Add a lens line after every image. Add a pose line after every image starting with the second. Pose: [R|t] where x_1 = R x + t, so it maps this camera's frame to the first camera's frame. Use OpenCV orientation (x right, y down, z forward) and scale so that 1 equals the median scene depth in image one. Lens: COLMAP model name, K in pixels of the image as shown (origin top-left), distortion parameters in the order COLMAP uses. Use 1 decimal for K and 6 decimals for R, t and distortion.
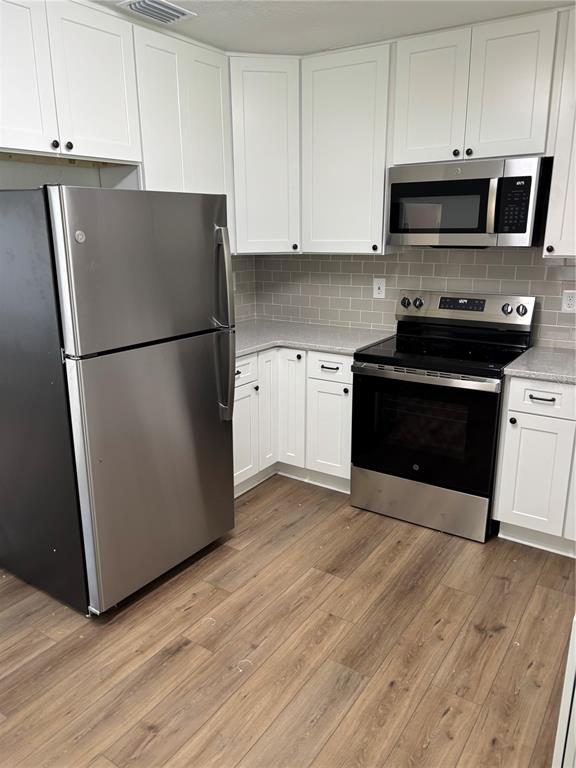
lens RADIAL K [[572.0, 0, 271.5], [0, 572.0, 386.9], [0, 0, 1]] dist [0.000633, -0.003055]
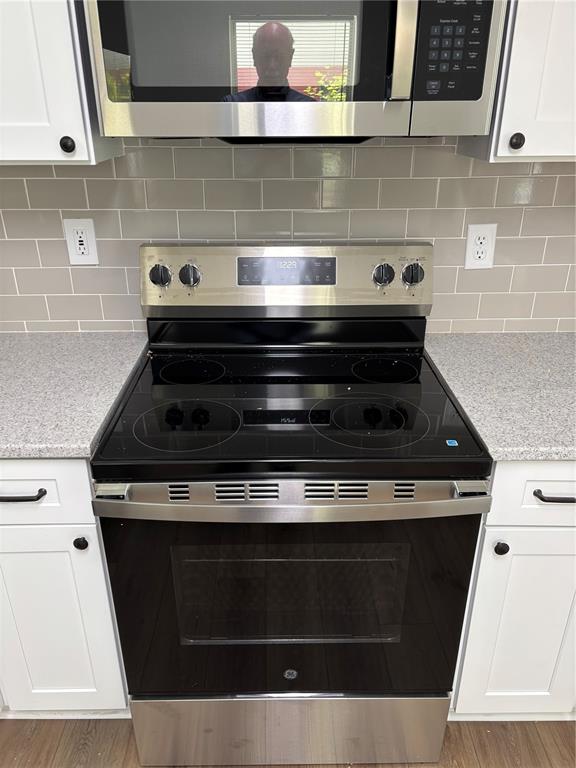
lens RADIAL K [[572.0, 0, 271.5], [0, 572.0, 386.9], [0, 0, 1]] dist [0.000633, -0.003055]
pose [[0.821101, -0.236409, 0.519522, 0.063650], [0.148153, 0.967271, 0.206003, -0.157712], [-0.551220, -0.092180, 0.829252, 0.643848]]
